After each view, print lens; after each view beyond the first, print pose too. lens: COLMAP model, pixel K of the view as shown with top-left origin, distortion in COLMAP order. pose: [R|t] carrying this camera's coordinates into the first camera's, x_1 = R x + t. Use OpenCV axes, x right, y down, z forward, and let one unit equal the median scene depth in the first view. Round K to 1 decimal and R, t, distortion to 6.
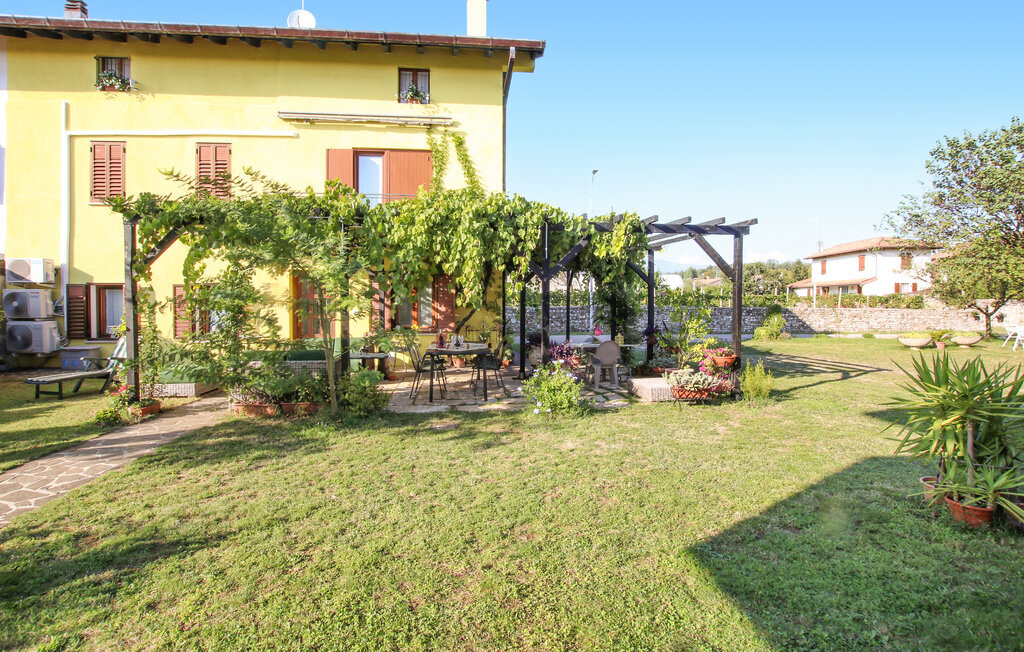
lens RADIAL K [[483.0, 0, 512.0], [0, 483.0, 326.0], [0, 0, 1]] dist [-0.001667, -0.000229]
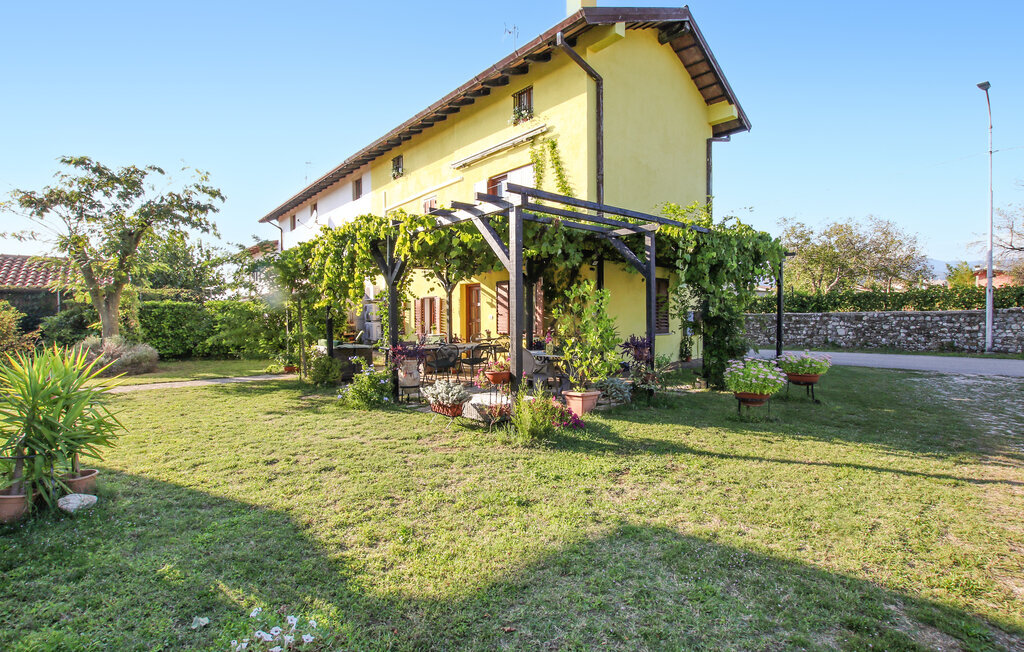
lens RADIAL K [[483.0, 0, 512.0], [0, 483.0, 326.0], [0, 0, 1]] dist [-0.001667, -0.000229]
pose [[0.567450, 0.024580, -0.823041, 0.665408], [-0.030175, 0.999504, 0.009045, -0.024469], [0.822855, 0.019703, 0.567910, 0.390959]]
